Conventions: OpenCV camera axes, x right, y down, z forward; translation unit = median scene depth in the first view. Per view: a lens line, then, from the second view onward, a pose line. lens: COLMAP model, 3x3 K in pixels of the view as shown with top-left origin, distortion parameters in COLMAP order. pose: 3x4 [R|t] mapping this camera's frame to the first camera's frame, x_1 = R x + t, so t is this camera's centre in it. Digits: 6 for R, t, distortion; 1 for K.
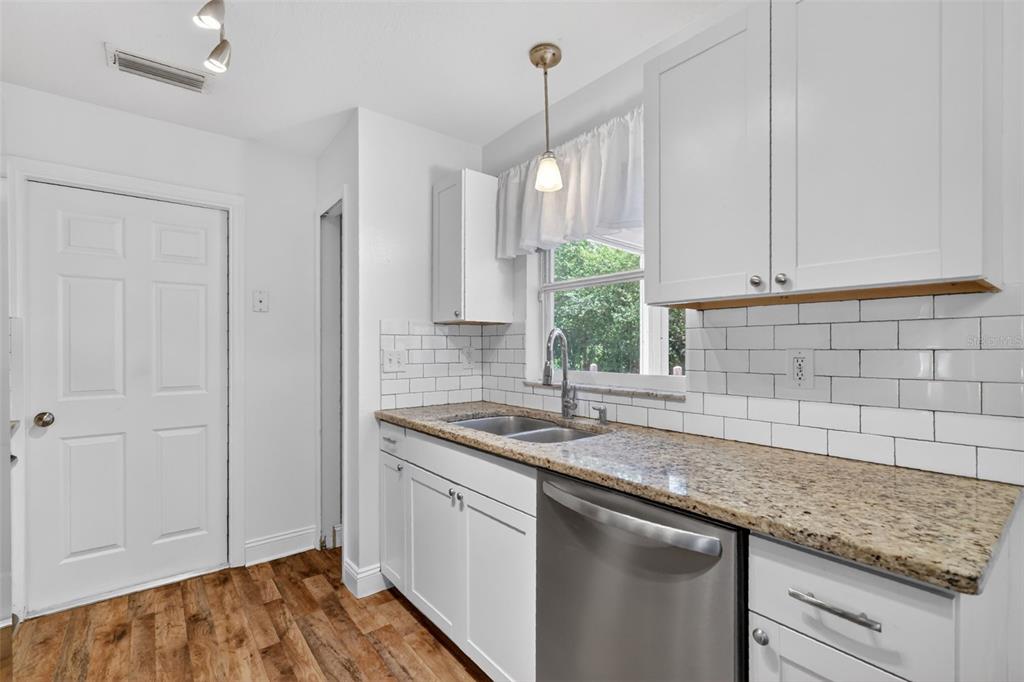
lens RADIAL K [[460.8, 0, 509.3], [0, 460.8, 346.6], [0, 0, 1]] dist [0.003218, 0.000212]
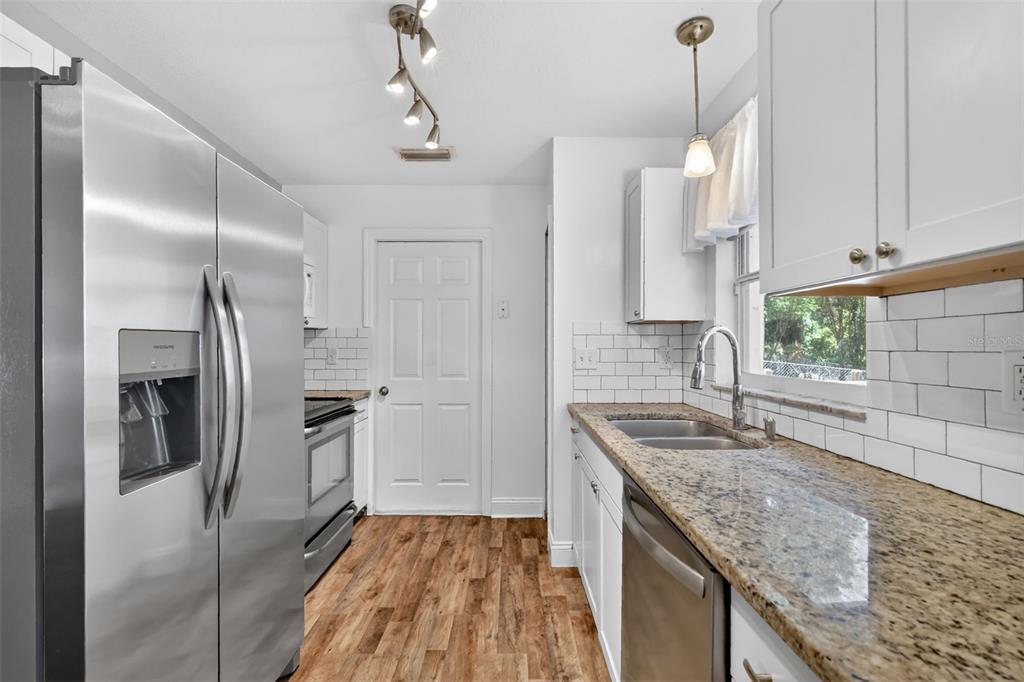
lens RADIAL K [[450.4, 0, 512.0], [0, 450.4, 341.0], [0, 0, 1]] dist [0.001587, 0.000185]
pose [[0.784968, -0.003229, -0.619528, 0.320694], [-0.003593, 0.999946, -0.009764, -0.000057], [0.619526, 0.009890, 0.784914, 0.066676]]
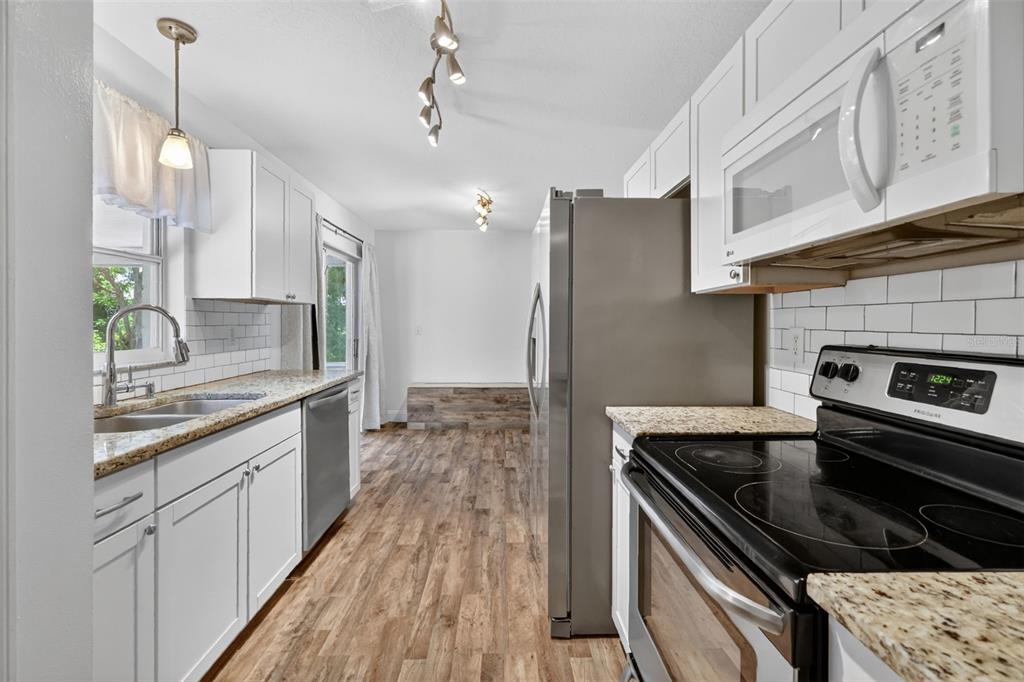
lens RADIAL K [[446.3, 0, 498.6], [0, 446.3, 328.1], [0, 0, 1]] dist [0.002659, 0.000138]
pose [[-0.784911, -0.001414, 0.619607, -0.983202], [0.003403, 0.999972, 0.006592, 0.005126], [-0.619600, 0.007283, -0.784884, 1.229168]]
